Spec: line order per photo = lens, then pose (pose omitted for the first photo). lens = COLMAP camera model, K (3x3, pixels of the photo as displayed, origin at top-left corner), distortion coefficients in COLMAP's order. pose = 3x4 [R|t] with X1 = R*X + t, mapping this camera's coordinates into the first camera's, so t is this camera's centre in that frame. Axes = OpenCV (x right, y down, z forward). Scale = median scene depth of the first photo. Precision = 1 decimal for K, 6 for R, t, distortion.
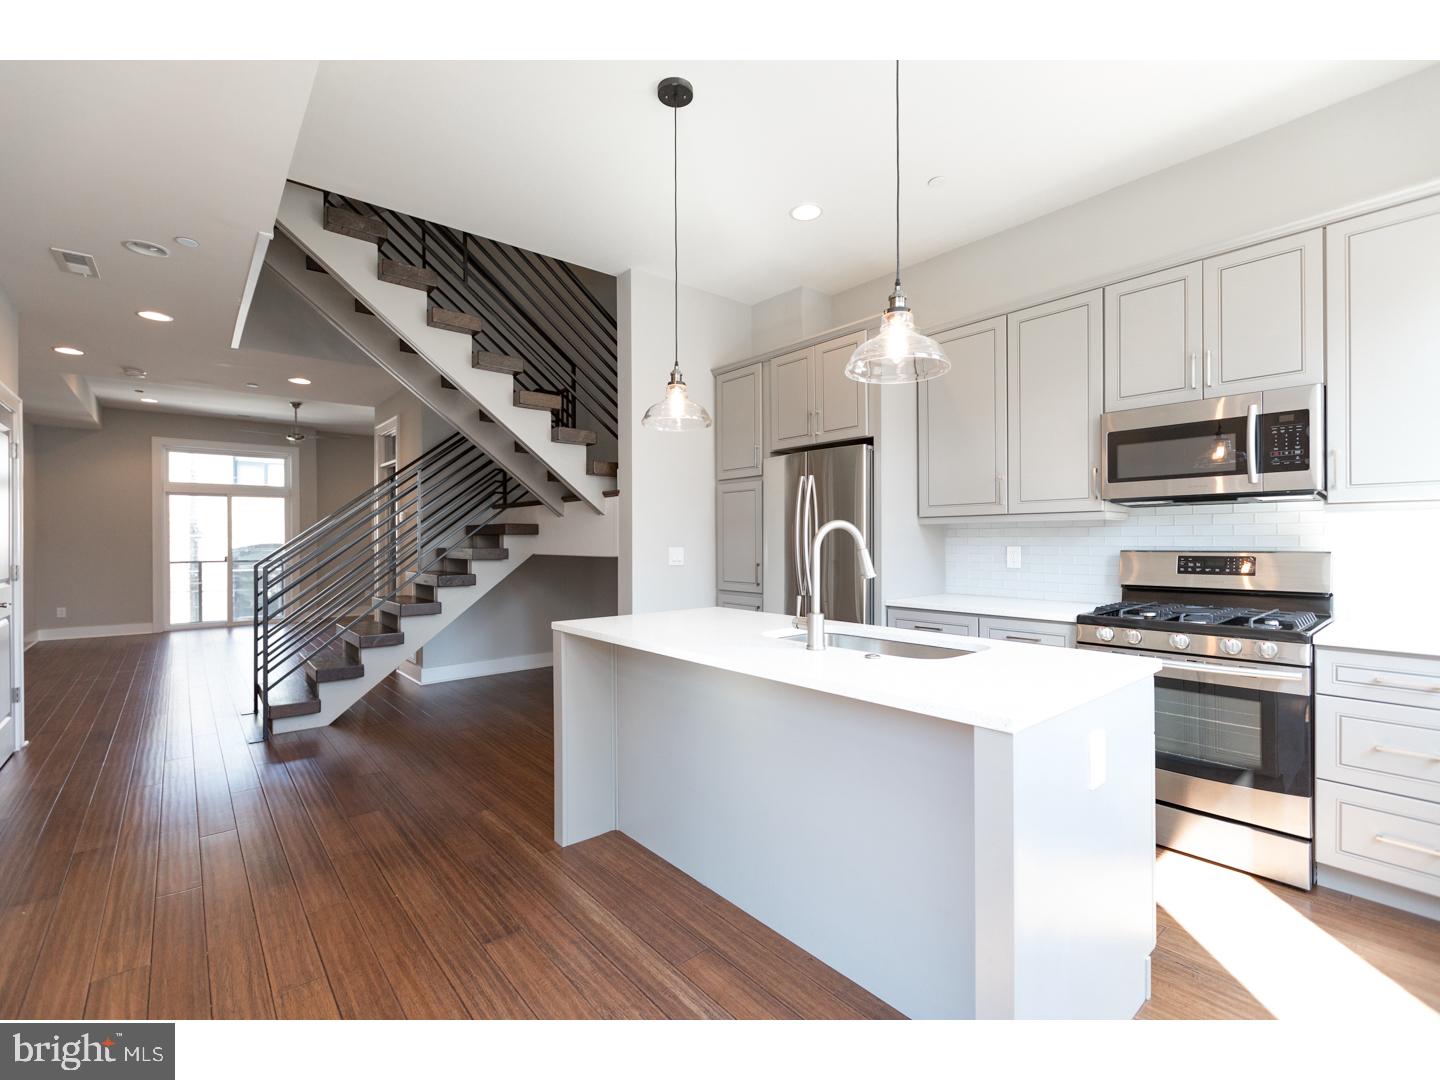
lens RADIAL K [[642.8, 0, 720.0], [0, 642.8, 540.0], [0, 0, 1]] dist [0.000889, -0.000386]
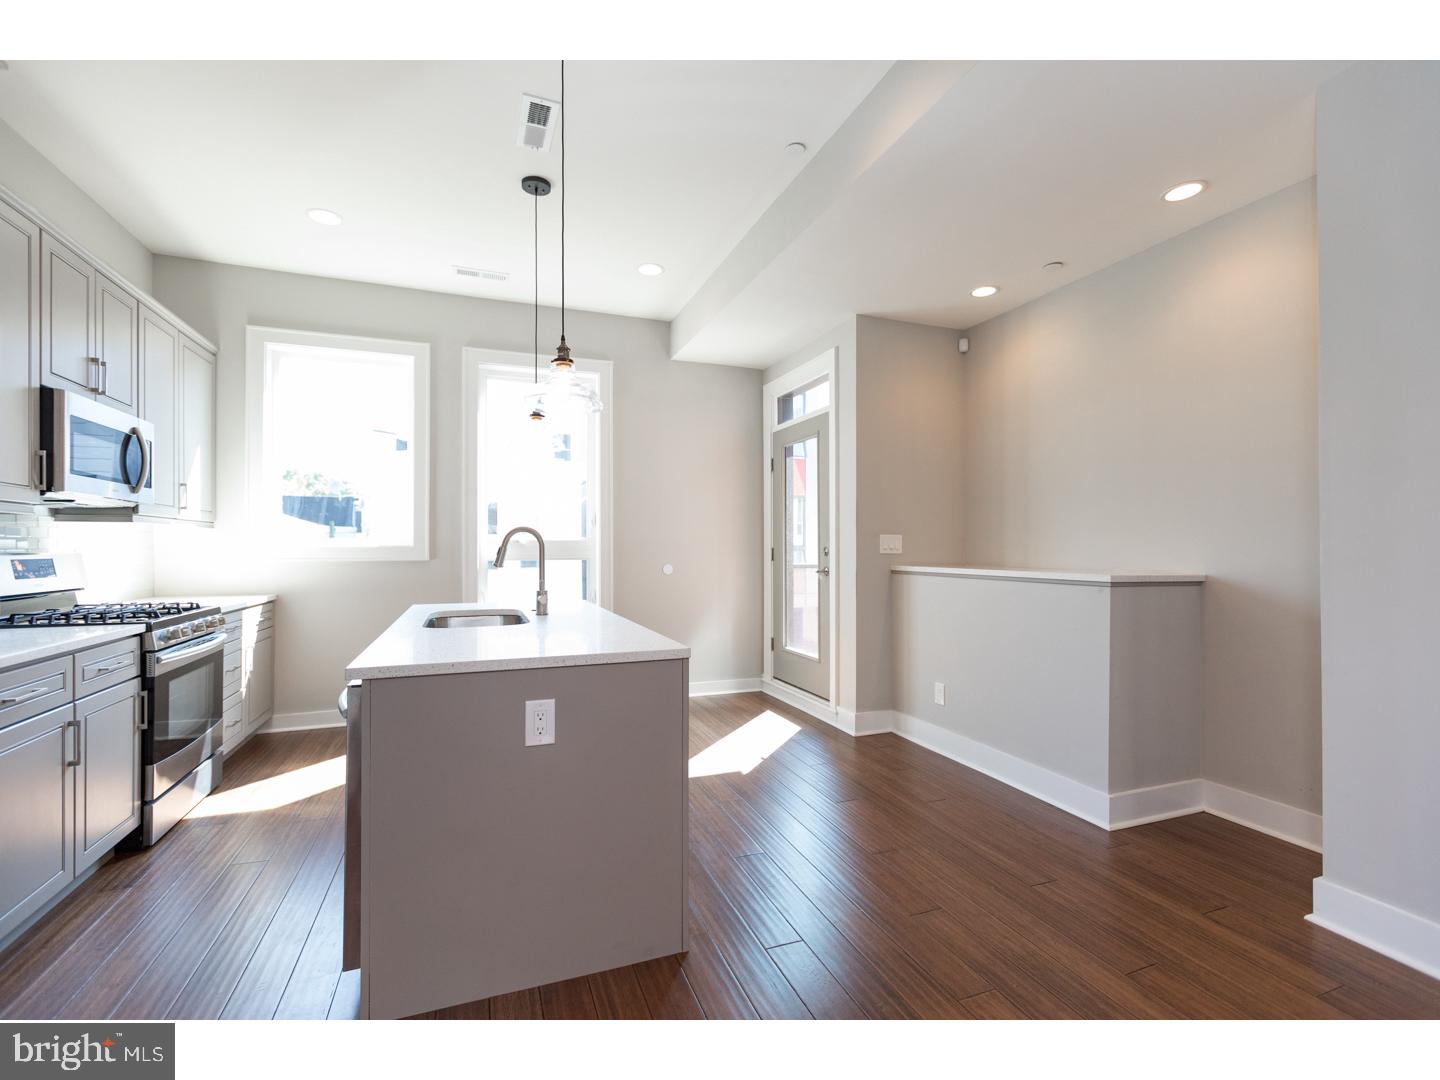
lens RADIAL K [[642.8, 0, 720.0], [0, 642.8, 540.0], [0, 0, 1]] dist [0.000889, -0.000386]
pose [[-0.944298, 0.013319, 0.328821, -0.559432], [0.008598, 0.999838, -0.015805, 0.022720], [-0.328978, -0.012097, -0.944260, 1.751143]]
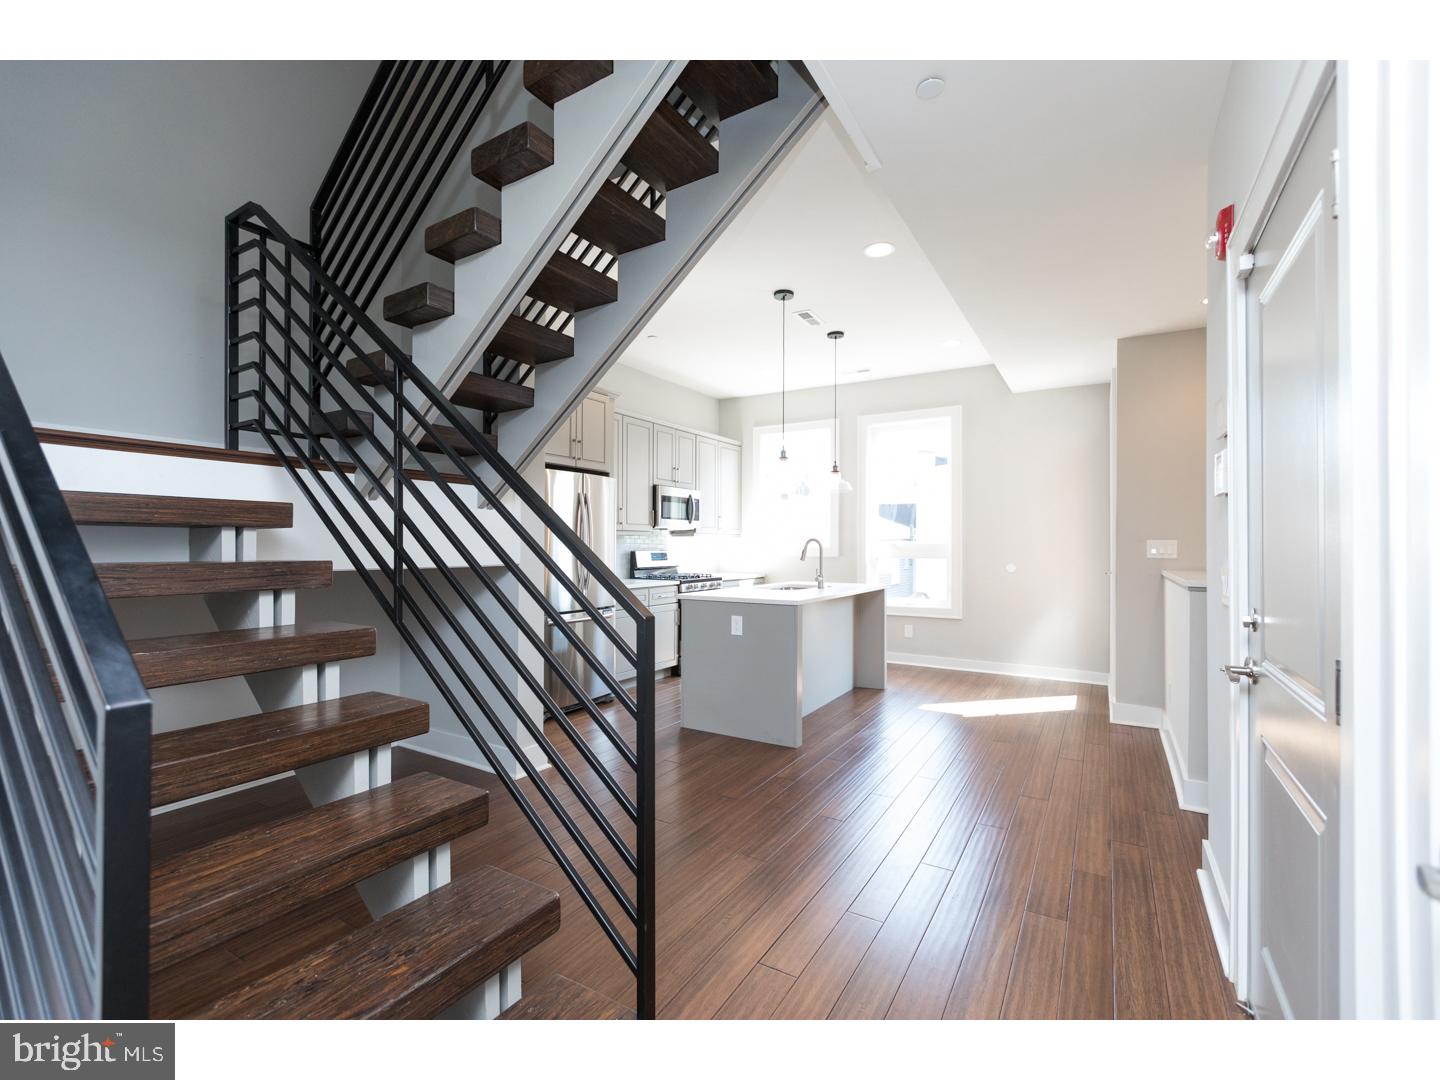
lens RADIAL K [[642.8, 0, 720.0], [0, 642.8, 540.0], [0, 0, 1]] dist [0.000889, -0.000386]
pose [[-0.322908, 0.012766, 0.946344, -1.682202], [-0.002704, 0.999893, -0.014411, 0.013170], [-0.946427, -0.007213, -0.322839, 1.727440]]
